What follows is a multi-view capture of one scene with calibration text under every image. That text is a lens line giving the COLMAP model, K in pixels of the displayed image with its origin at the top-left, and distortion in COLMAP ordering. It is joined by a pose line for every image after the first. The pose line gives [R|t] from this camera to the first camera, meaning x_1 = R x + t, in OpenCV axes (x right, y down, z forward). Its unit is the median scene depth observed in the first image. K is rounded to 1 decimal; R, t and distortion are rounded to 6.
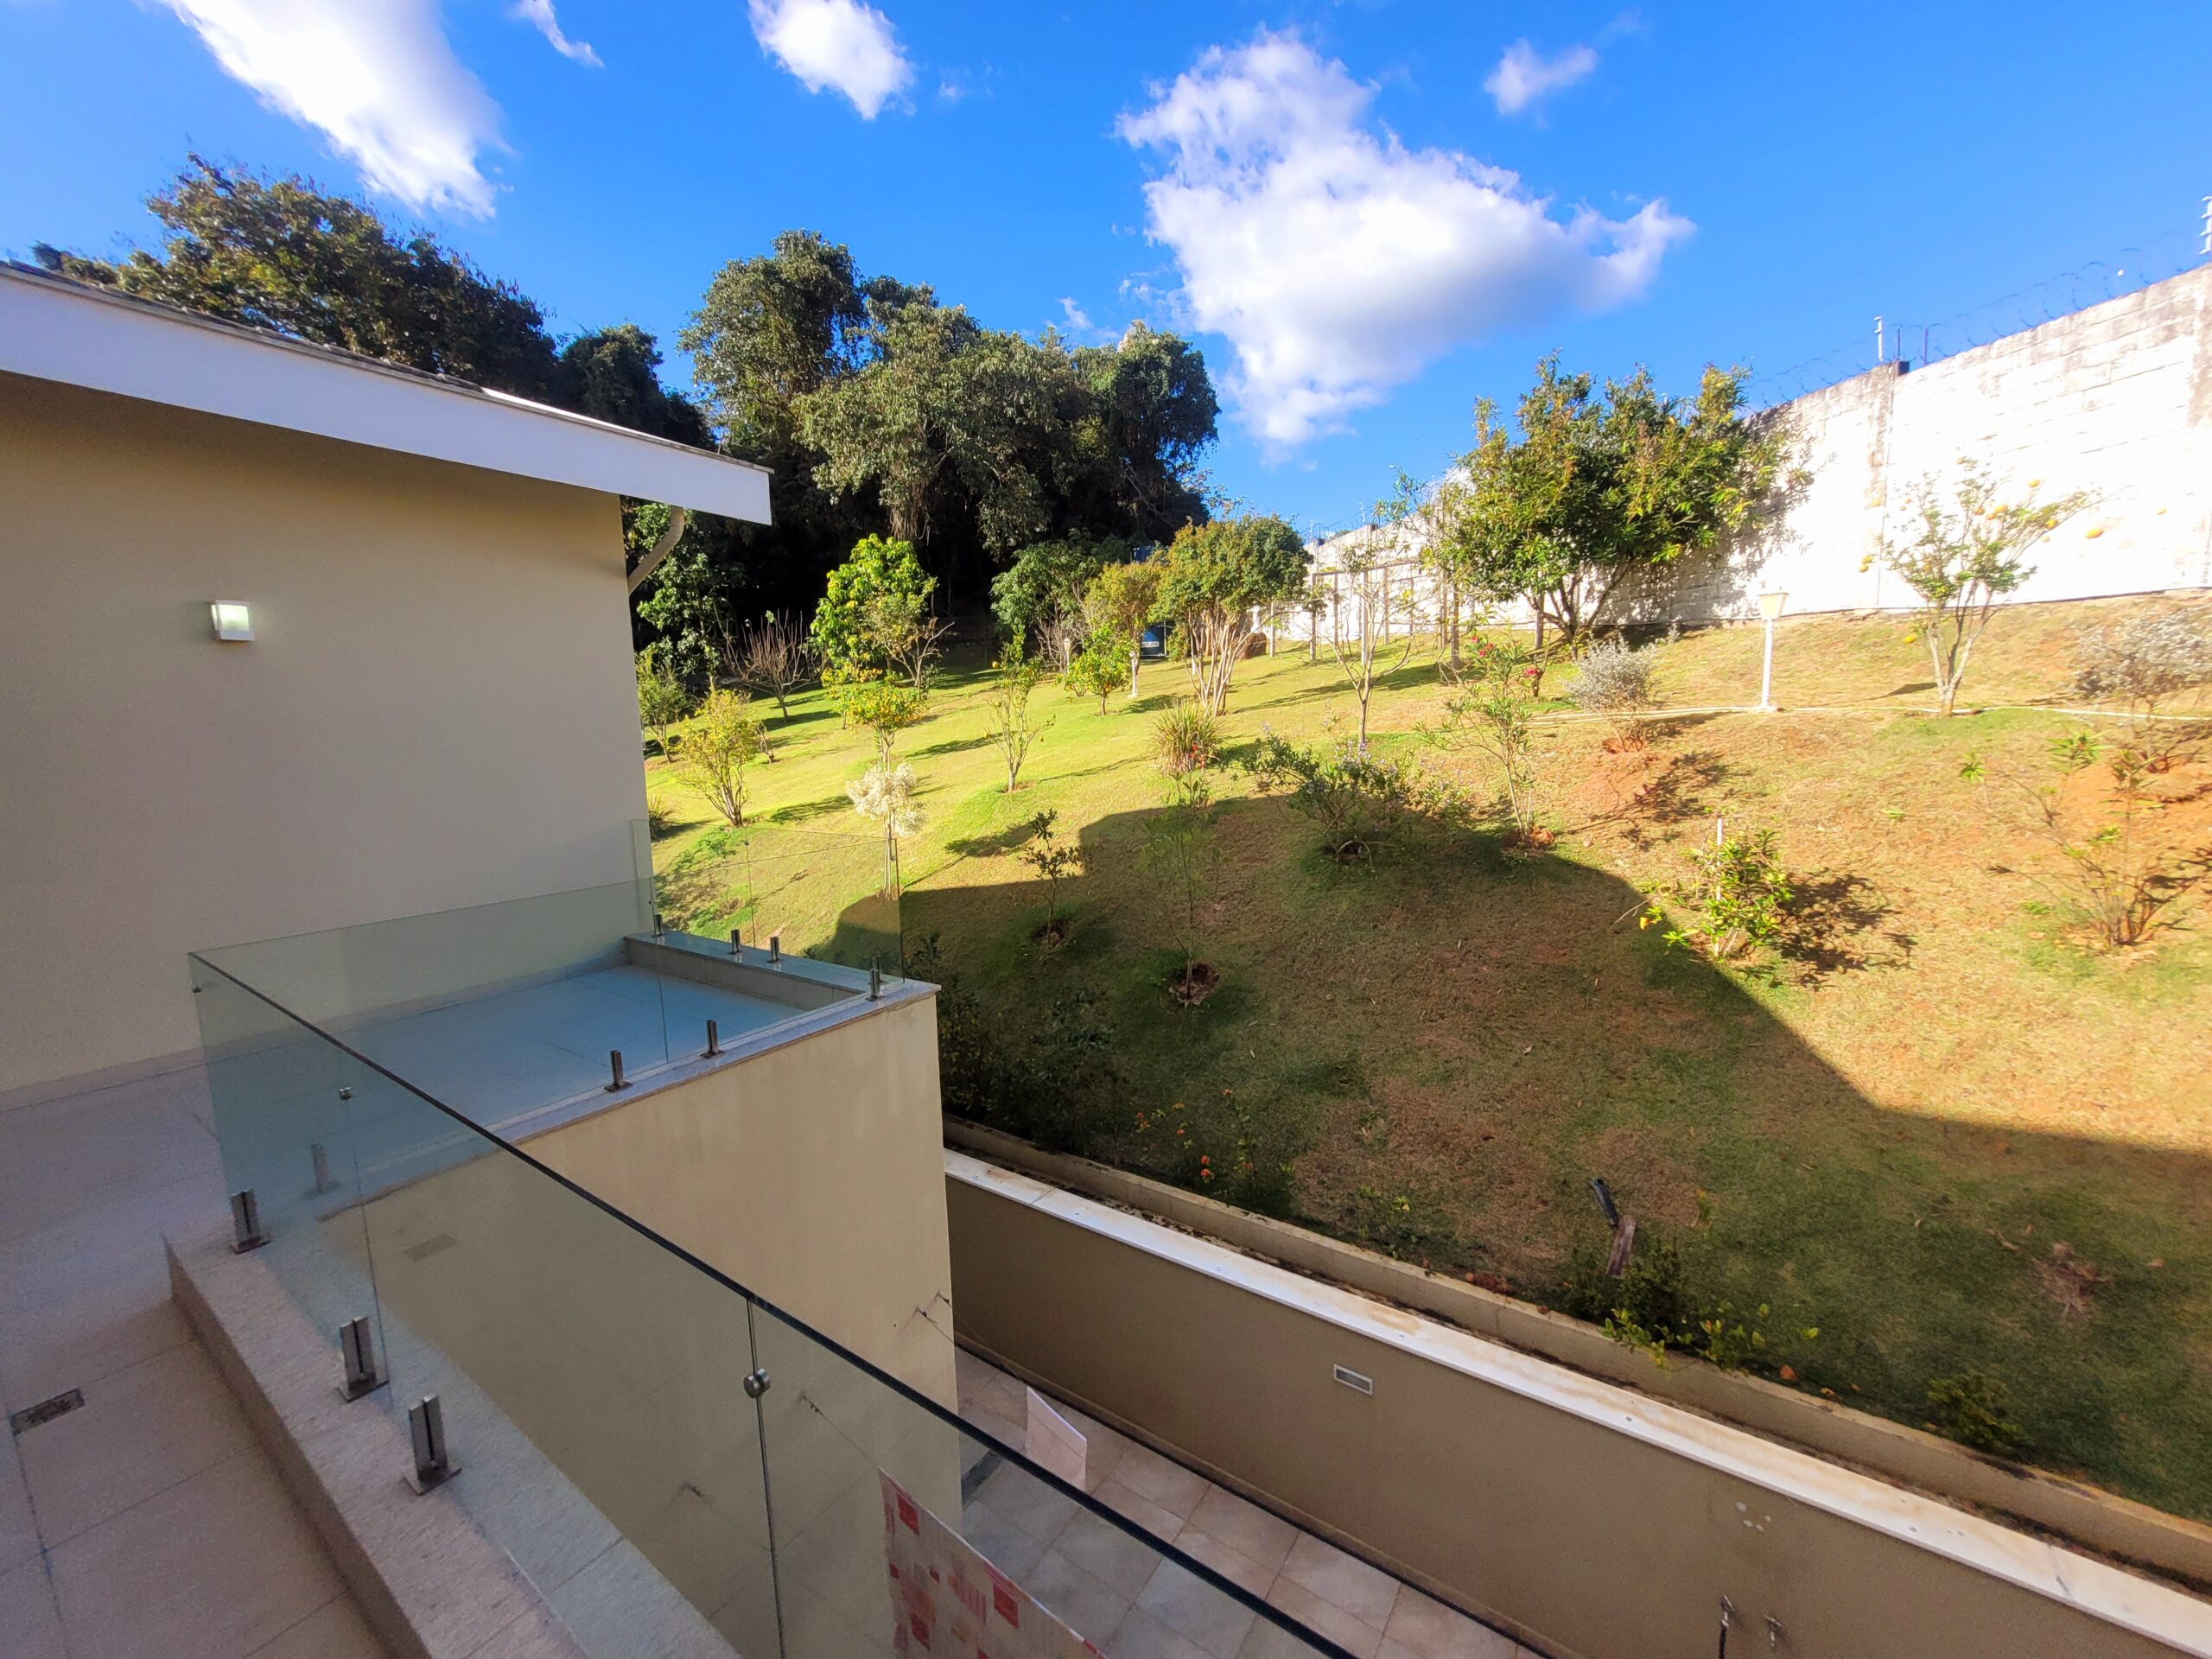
lens RADIAL K [[869.2, 0, 1101.7], [0, 869.2, 834.7], [0, 0, 1]] dist [-0.000391, 0.000699]
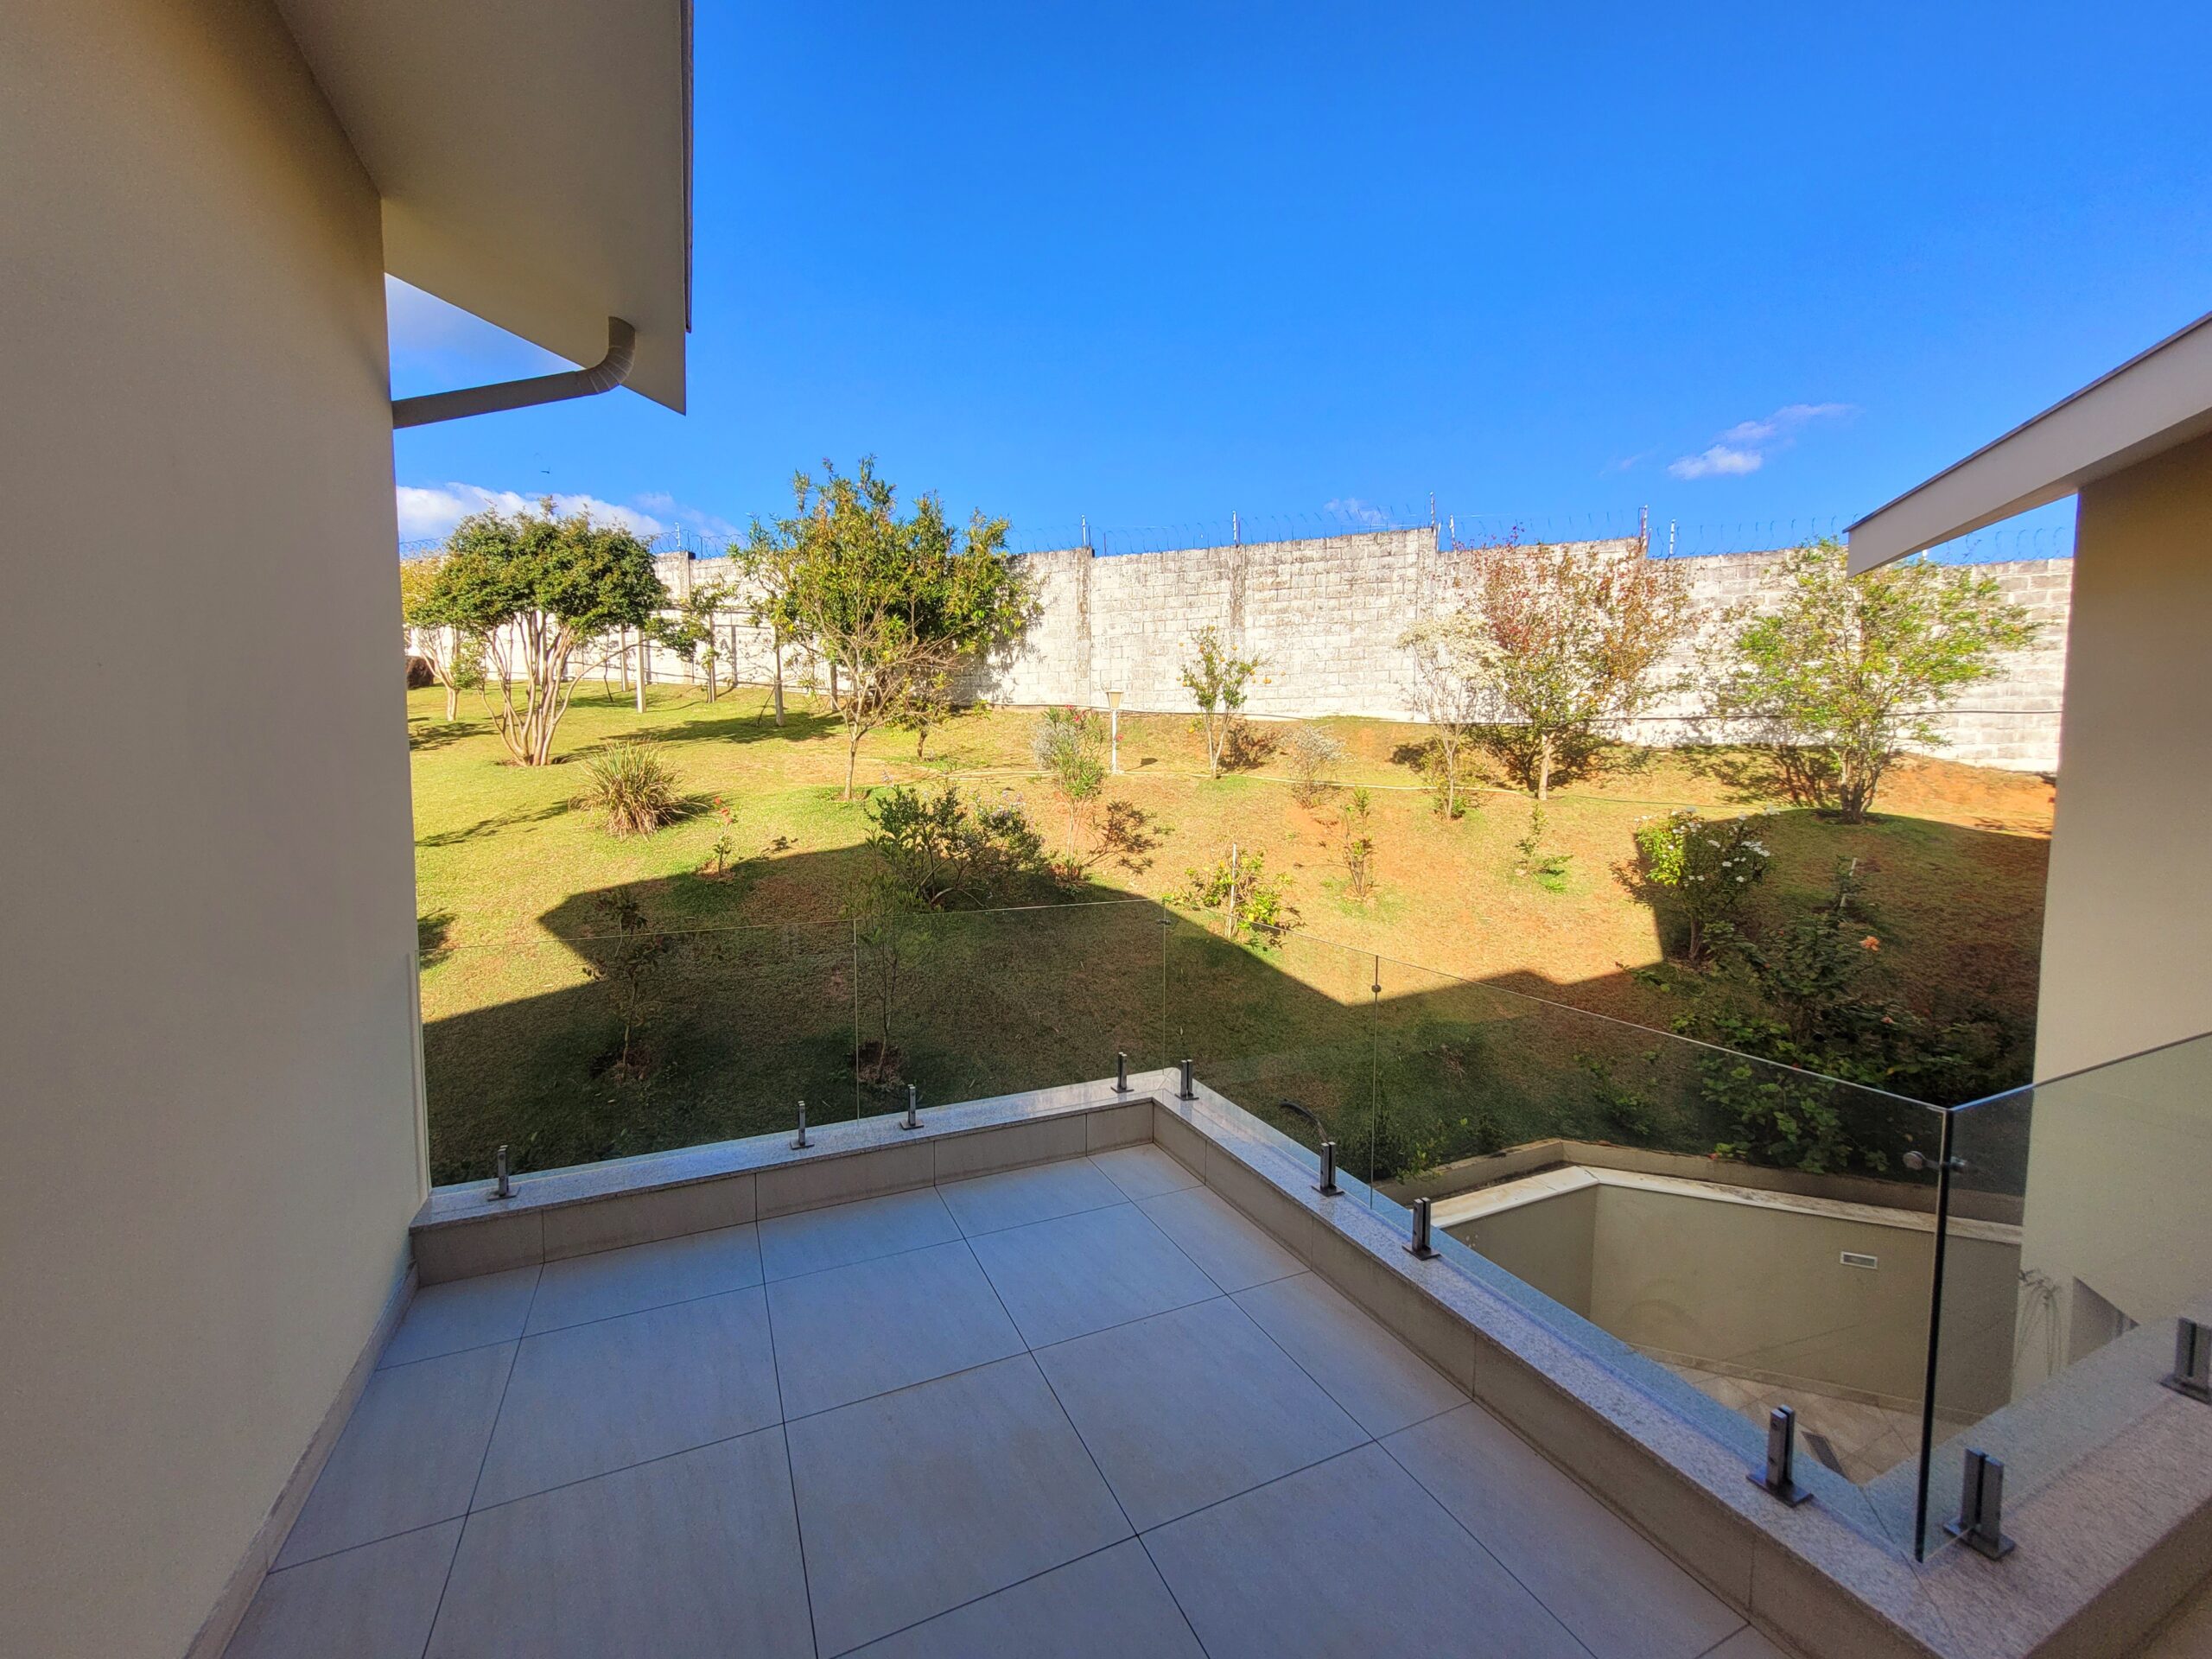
lens RADIAL K [[869.2, 0, 1096.5], [0, 869.2, 830.3], [0, 0, 1]] dist [-0.000391, 0.000699]
pose [[0.507992, -0.031662, 0.860780, -0.407908], [0.095524, 0.995231, -0.019767, -0.020528], [-0.856049, 0.092267, 0.508594, 0.264323]]
